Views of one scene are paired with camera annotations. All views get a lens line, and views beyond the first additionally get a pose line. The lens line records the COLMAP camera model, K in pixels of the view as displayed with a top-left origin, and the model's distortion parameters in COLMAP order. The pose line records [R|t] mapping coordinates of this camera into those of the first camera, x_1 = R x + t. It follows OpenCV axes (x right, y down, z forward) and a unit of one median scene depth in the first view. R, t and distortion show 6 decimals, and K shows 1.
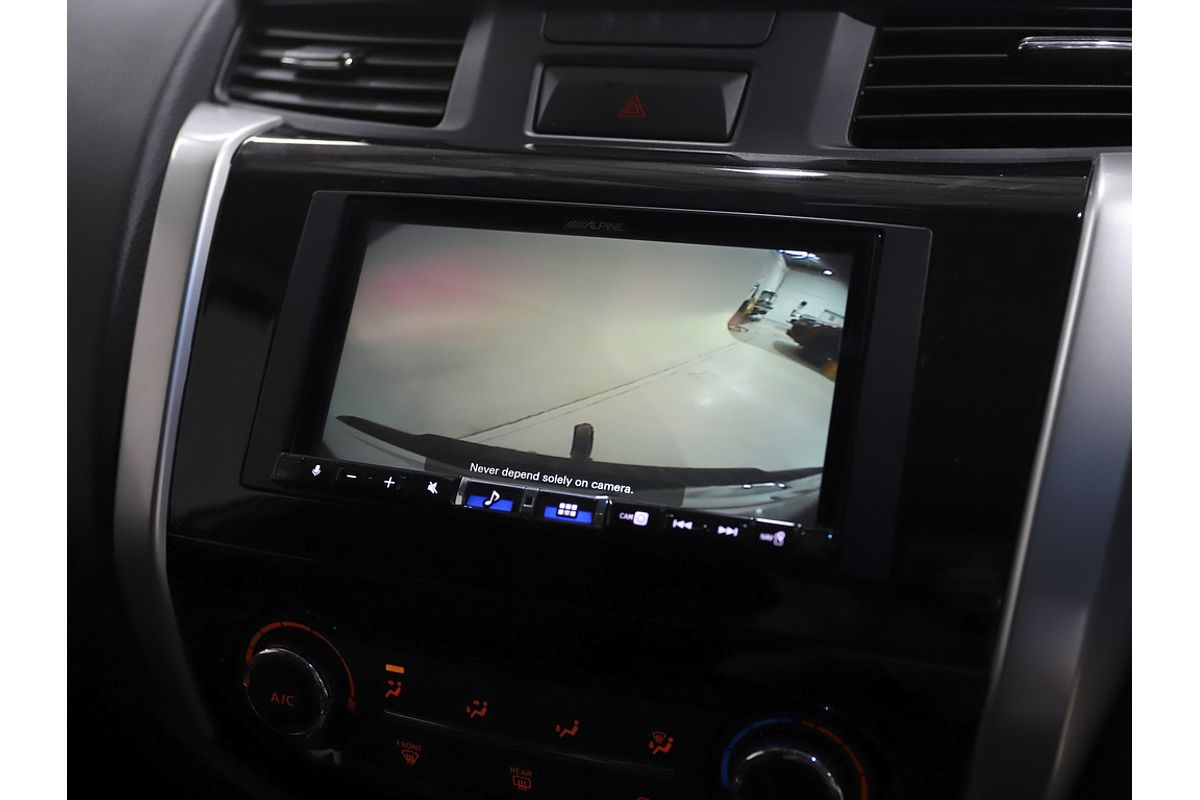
lens RADIAL K [[1209.3, 0, 600.0], [0, 1209.3, 400.0], [0, 0, 1]] dist [-0.022528, 0.007459]
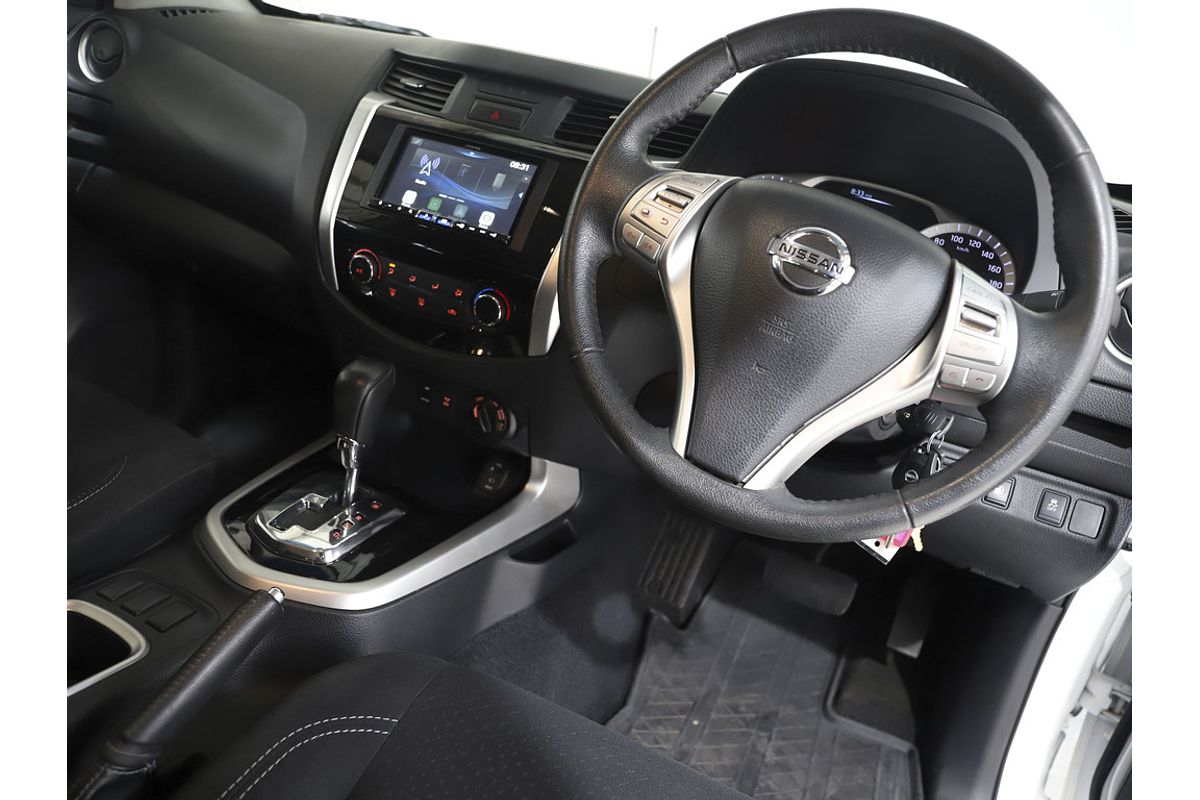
lens RADIAL K [[864.9, 0, 600.0], [0, 864.9, 400.0], [0, 0, 1]] dist [-0.030276, 0.002576]
pose [[0.979695, 0.195546, -0.044276, 0.574964], [-0.192782, 0.979411, 0.059913, 0.328138], [0.055080, -0.050161, 0.997221, -1.389381]]
